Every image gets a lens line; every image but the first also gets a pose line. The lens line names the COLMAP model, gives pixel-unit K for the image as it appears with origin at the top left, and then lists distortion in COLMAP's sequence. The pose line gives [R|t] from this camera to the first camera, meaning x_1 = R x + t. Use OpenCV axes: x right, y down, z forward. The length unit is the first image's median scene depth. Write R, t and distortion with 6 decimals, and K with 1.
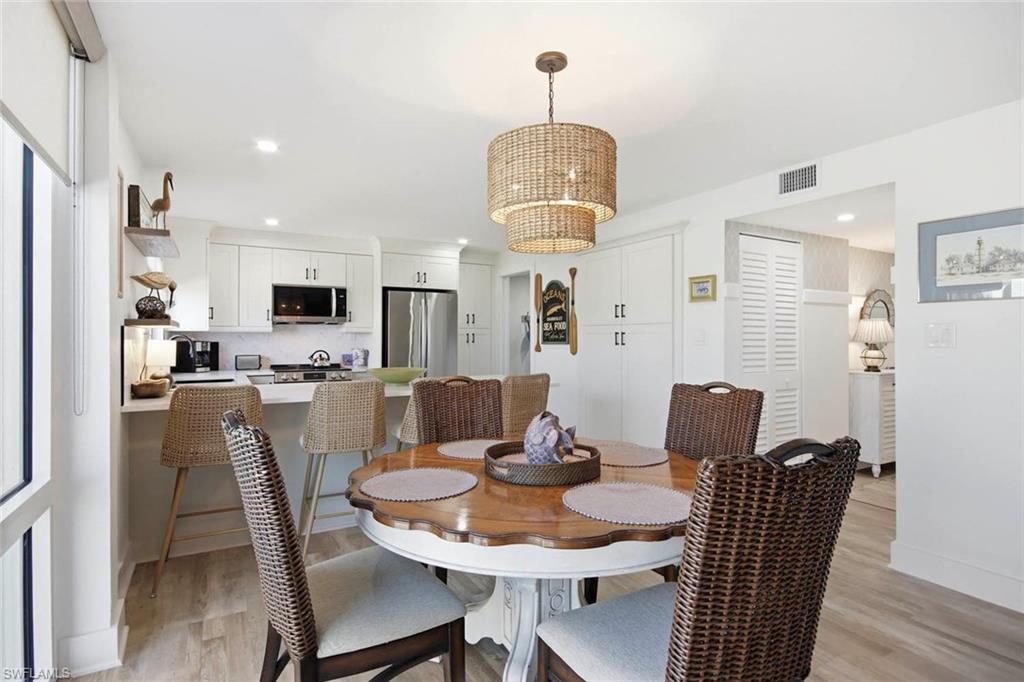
lens RADIAL K [[531.0, 0, 518.3], [0, 531.0, 339.7], [0, 0, 1]] dist [0.037483, 0.000220]
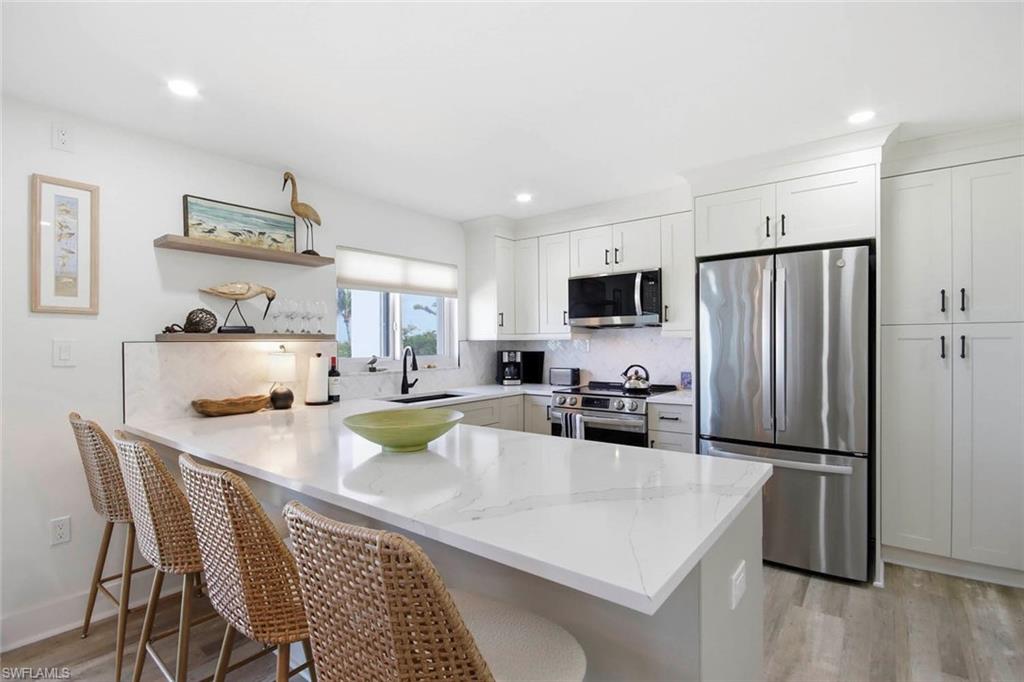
lens RADIAL K [[493.0, 0, 512.0], [0, 493.0, 341.0], [0, 0, 1]] dist [0.029061, 0.000228]
pose [[0.385657, -0.008195, -0.922606, 0.160888], [0.001682, 0.999965, -0.008179, -0.006242], [0.922641, 0.001602, 0.385657, 0.619814]]
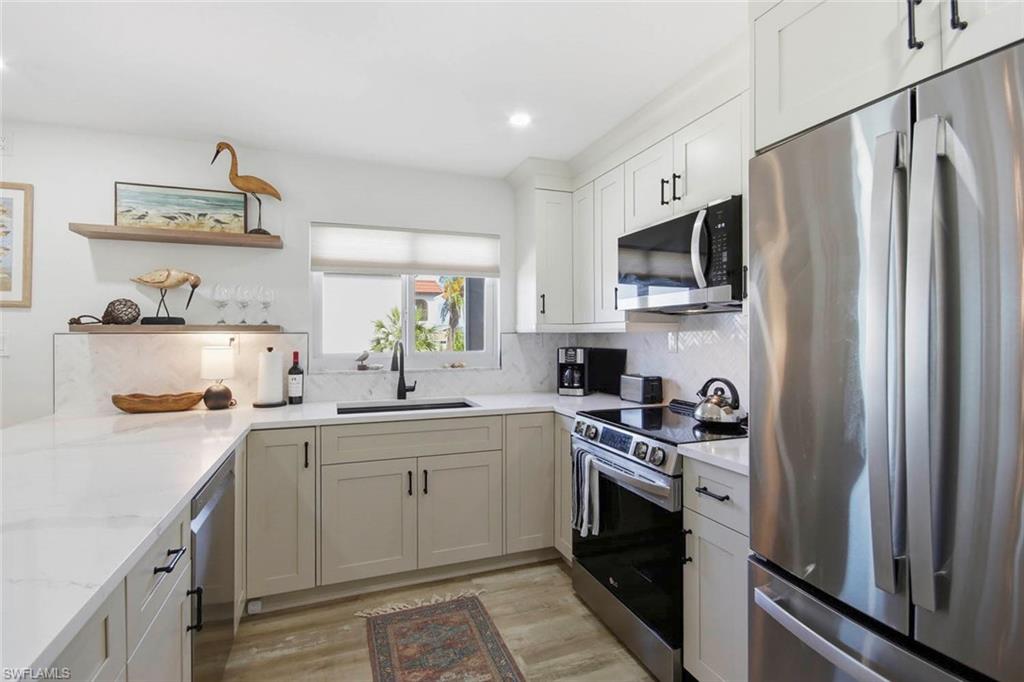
lens RADIAL K [[489.1, 0, 511.7], [0, 489.1, 332.8], [0, 0, 1]] dist [0.002235, 0.000207]
pose [[-0.160392, -0.004666, -0.987042, 0.001742], [-0.006294, 0.999973, -0.003705, -0.010948], [0.987033, 0.005618, -0.160417, 0.930642]]
